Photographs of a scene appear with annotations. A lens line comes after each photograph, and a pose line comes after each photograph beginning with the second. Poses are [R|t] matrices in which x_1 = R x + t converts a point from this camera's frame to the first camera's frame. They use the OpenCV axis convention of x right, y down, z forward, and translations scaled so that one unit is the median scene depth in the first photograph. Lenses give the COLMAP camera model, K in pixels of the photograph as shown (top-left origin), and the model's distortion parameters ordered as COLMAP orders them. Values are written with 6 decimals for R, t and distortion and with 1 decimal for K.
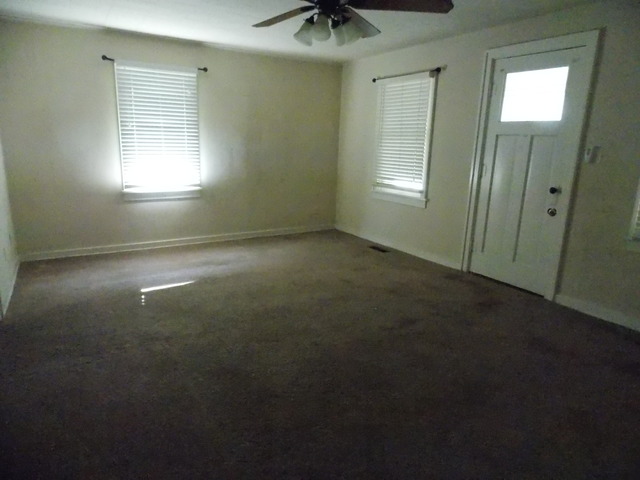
lens RADIAL K [[425.1, 0, 320.2], [0, 425.1, 239.2], [0, 0, 1]] dist [0.006629, -0.002742]
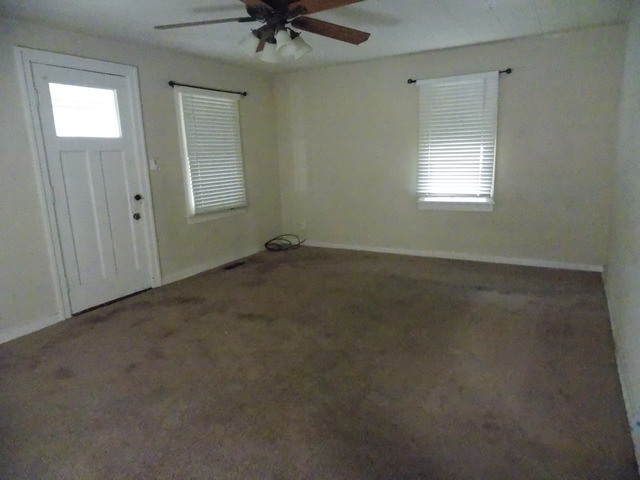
lens RADIAL K [[425.1, 0, 318.8], [0, 425.1, 240.8], [0, 0, 1]] dist [0.006629, -0.002742]
pose [[-0.471056, -0.188004, 0.861836, -0.676606], [0.230196, 0.916969, 0.325850, -0.259012], [-0.851537, 0.351885, -0.388666, 1.027716]]
